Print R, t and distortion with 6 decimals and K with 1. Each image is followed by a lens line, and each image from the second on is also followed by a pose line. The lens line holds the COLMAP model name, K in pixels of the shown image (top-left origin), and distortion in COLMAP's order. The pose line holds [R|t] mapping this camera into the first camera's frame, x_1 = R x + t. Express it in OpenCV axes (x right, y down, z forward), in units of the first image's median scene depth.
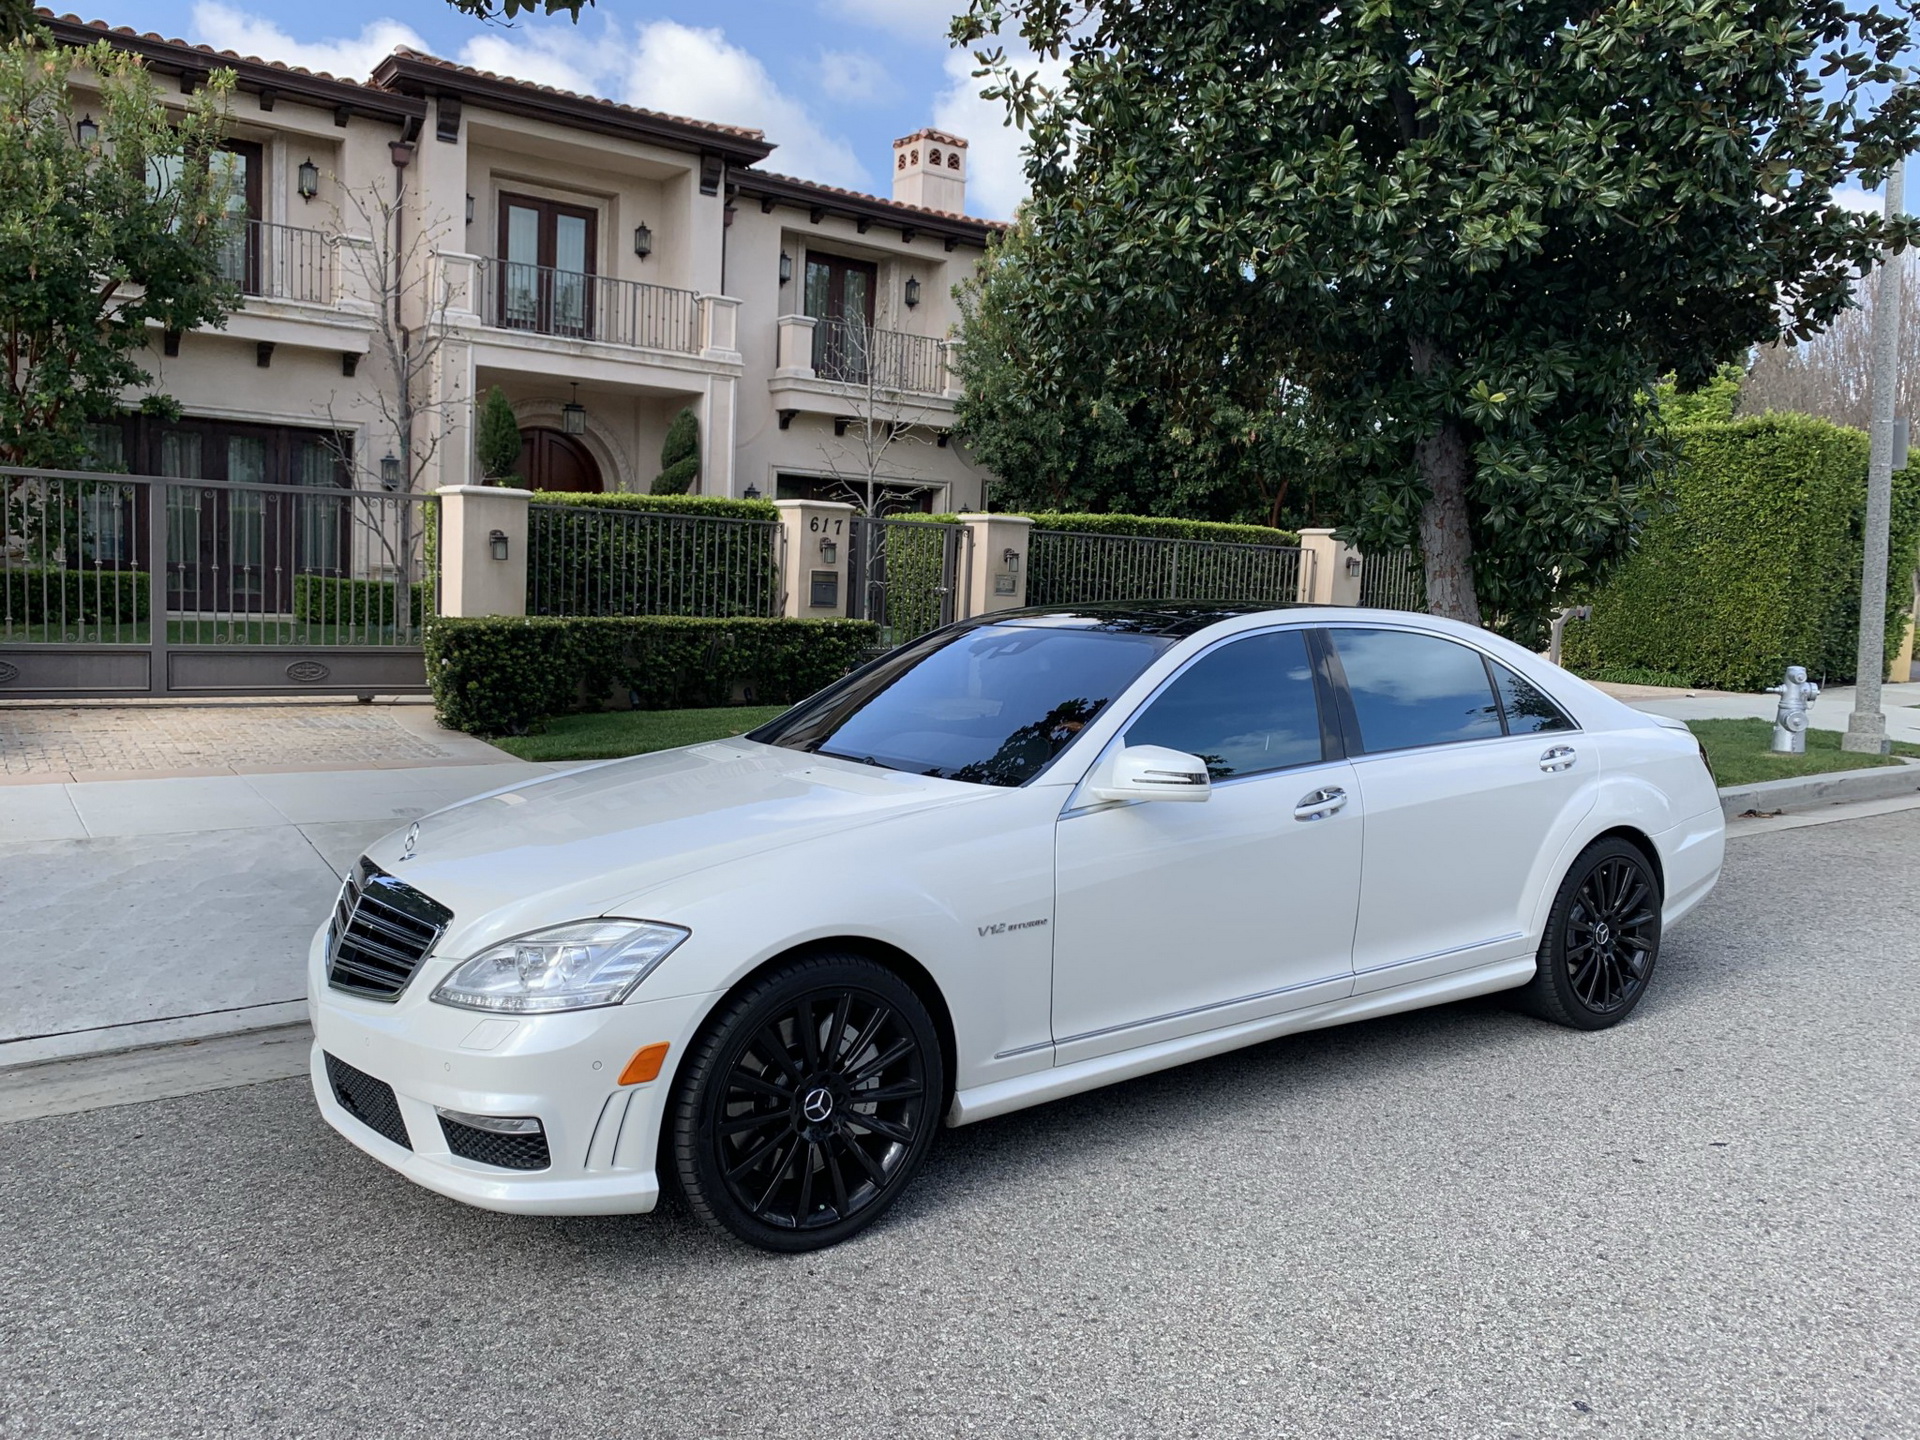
lens RADIAL K [[1461.3, 0, 948.2], [0, 1461.3, 710.8], [0, 0, 1]] dist [0.033716, -0.033886]
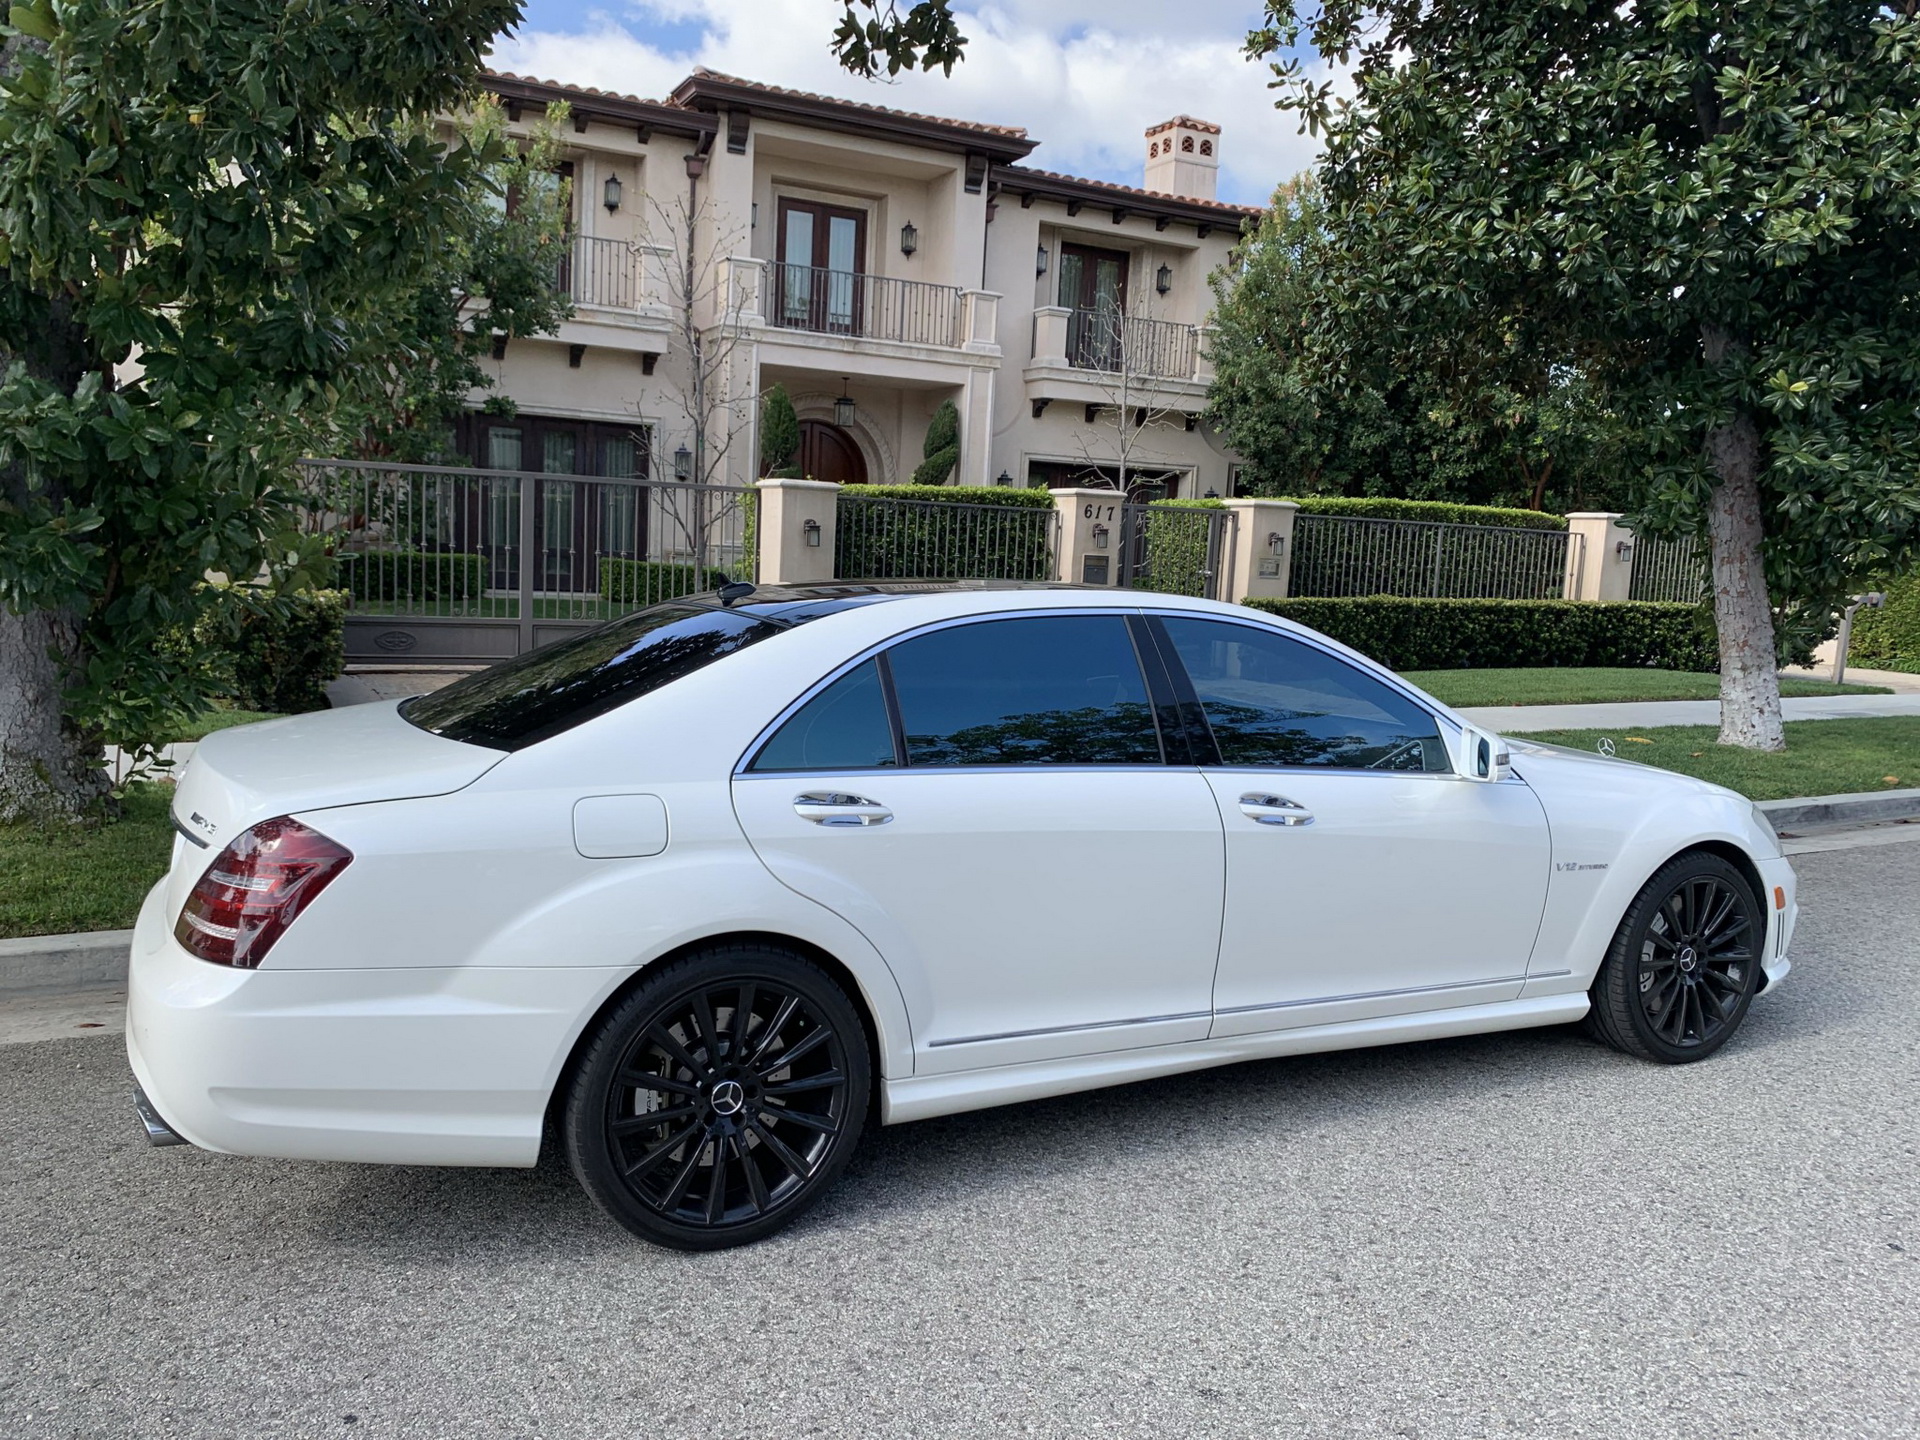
lens RADIAL K [[1461.3, 0, 937.0], [0, 1461.3, 719.8], [0, 0, 1]] dist [0.033716, -0.033886]
pose [[0.988259, 0.019657, -0.151521, -0.039936], [-0.016860, 0.999663, 0.019728, 0.004995], [0.151858, -0.016942, 0.988257, -0.072049]]
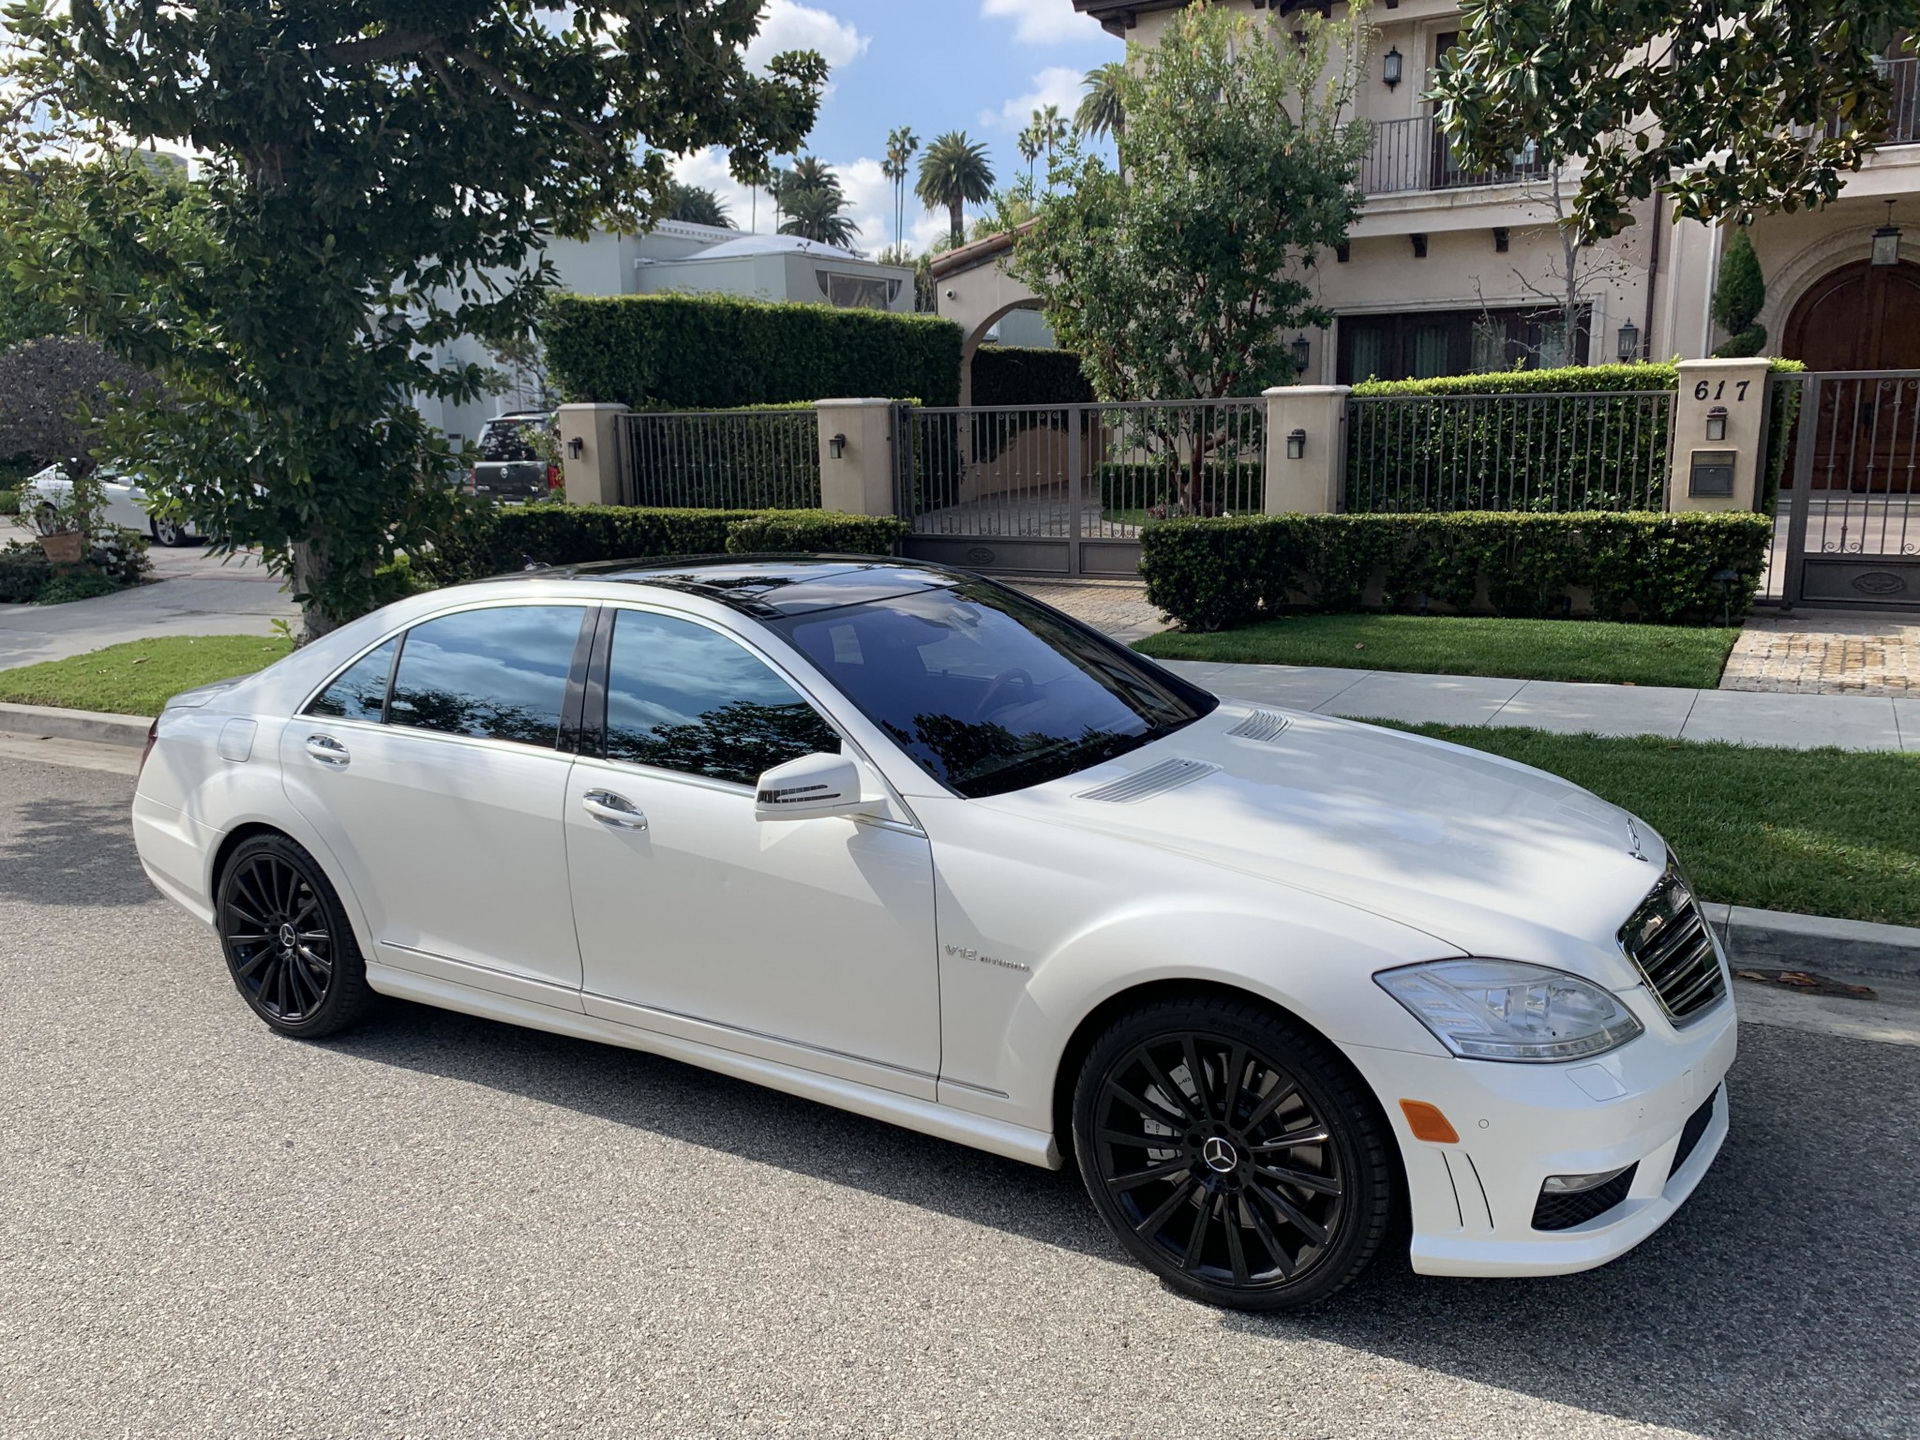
lens RADIAL K [[1461.3, 0, 939.9], [0, 1461.3, 704.6], [0, 0, 1]] dist [0.033716, -0.033886]
pose [[0.407162, 0.127249, -0.904448, 0.503645], [-0.041633, 0.991804, 0.120797, -0.042489], [0.912407, -0.011529, 0.409122, 0.326159]]
